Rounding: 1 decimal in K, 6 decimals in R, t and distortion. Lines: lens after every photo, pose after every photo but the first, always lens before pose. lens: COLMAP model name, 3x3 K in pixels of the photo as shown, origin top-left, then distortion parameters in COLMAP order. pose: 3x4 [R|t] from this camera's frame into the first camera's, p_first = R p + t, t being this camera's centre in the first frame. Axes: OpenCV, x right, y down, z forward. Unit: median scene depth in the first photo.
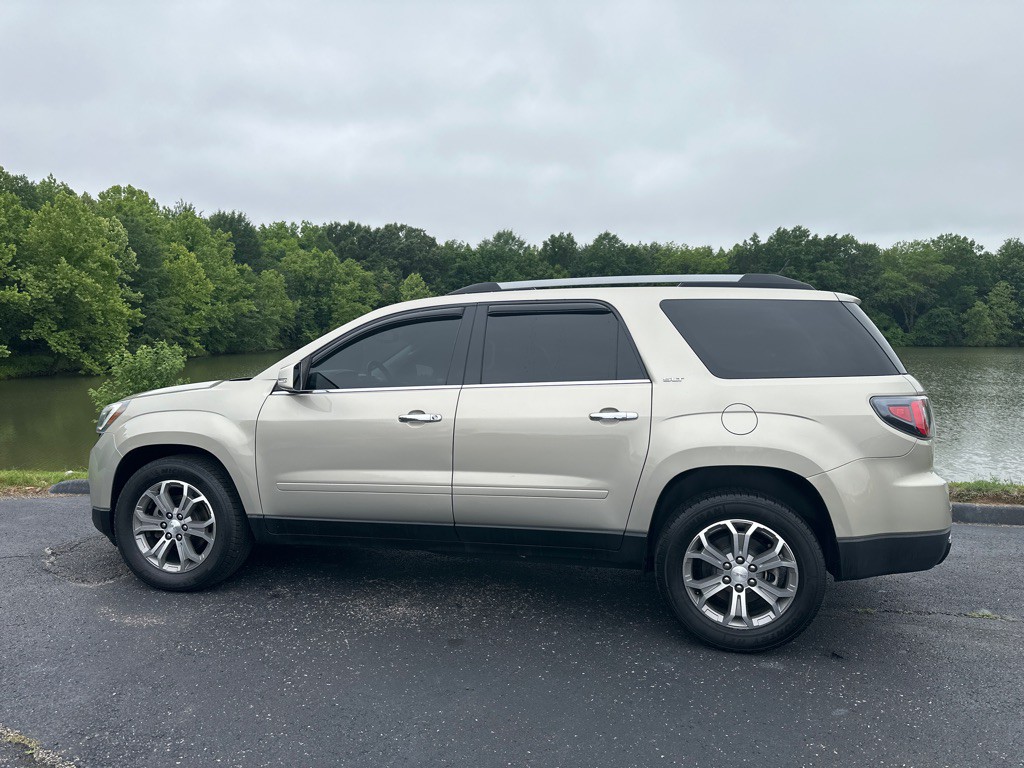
lens RADIAL K [[720.8, 0, 496.5], [0, 720.8, 403.8], [0, 0, 1]] dist [0.083392, -0.106408]
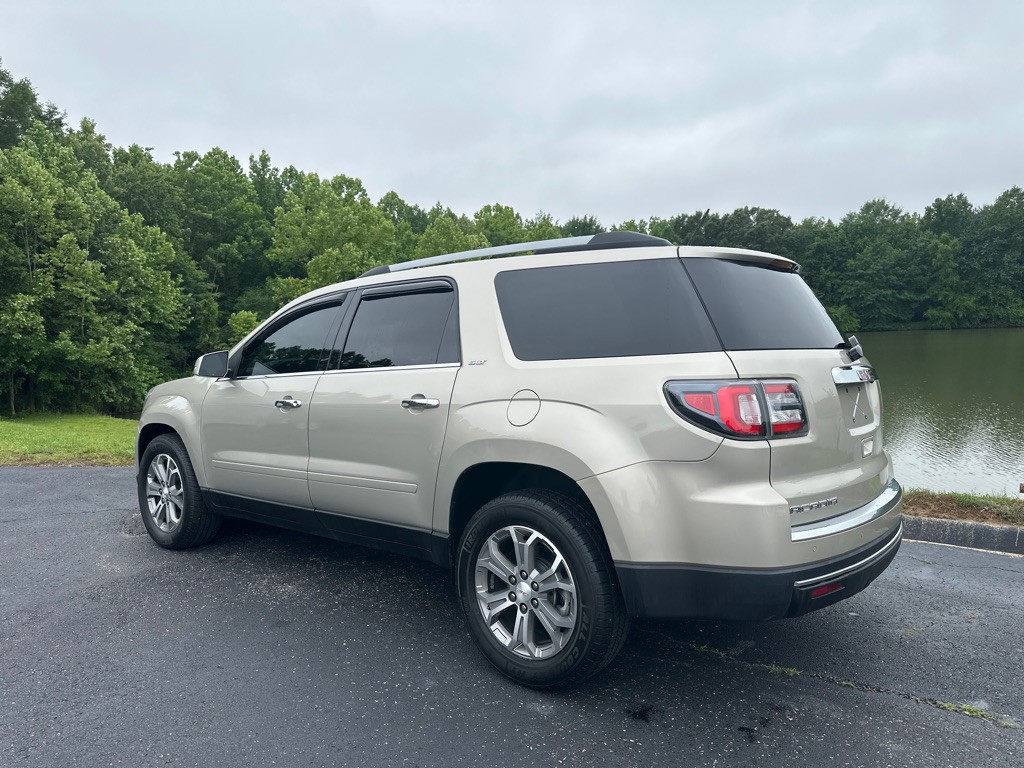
lens RADIAL K [[726.3, 0, 508.4], [0, 726.3, 381.9], [0, 0, 1]] dist [0.048447, -0.058471]
pose [[0.884324, -0.002717, -0.466866, 0.610108], [-0.006756, 0.999804, -0.018616, 0.006449], [0.466825, 0.019616, 0.884132, 0.209615]]
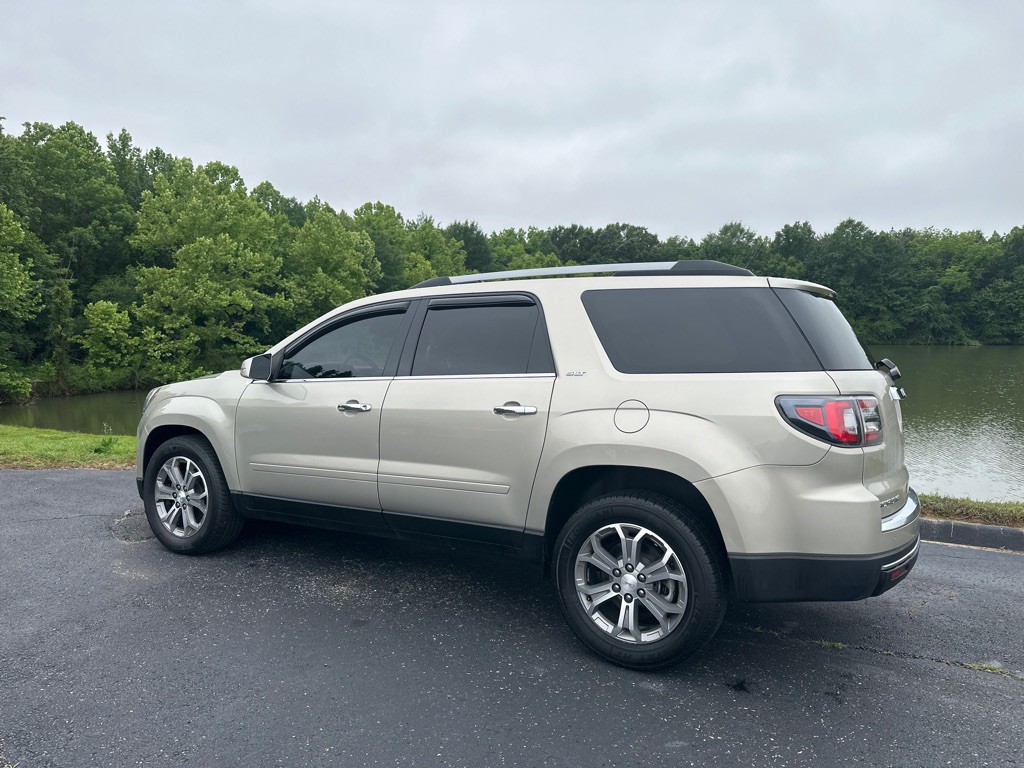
lens RADIAL K [[720.8, 0, 509.0], [0, 720.8, 394.7], [0, 0, 1]] dist [0.083392, -0.106408]
pose [[0.954288, 0.021097, -0.298143, 0.393500], [-0.024516, 0.999670, -0.007733, 0.003687], [0.297881, 0.014689, 0.954490, 0.057052]]
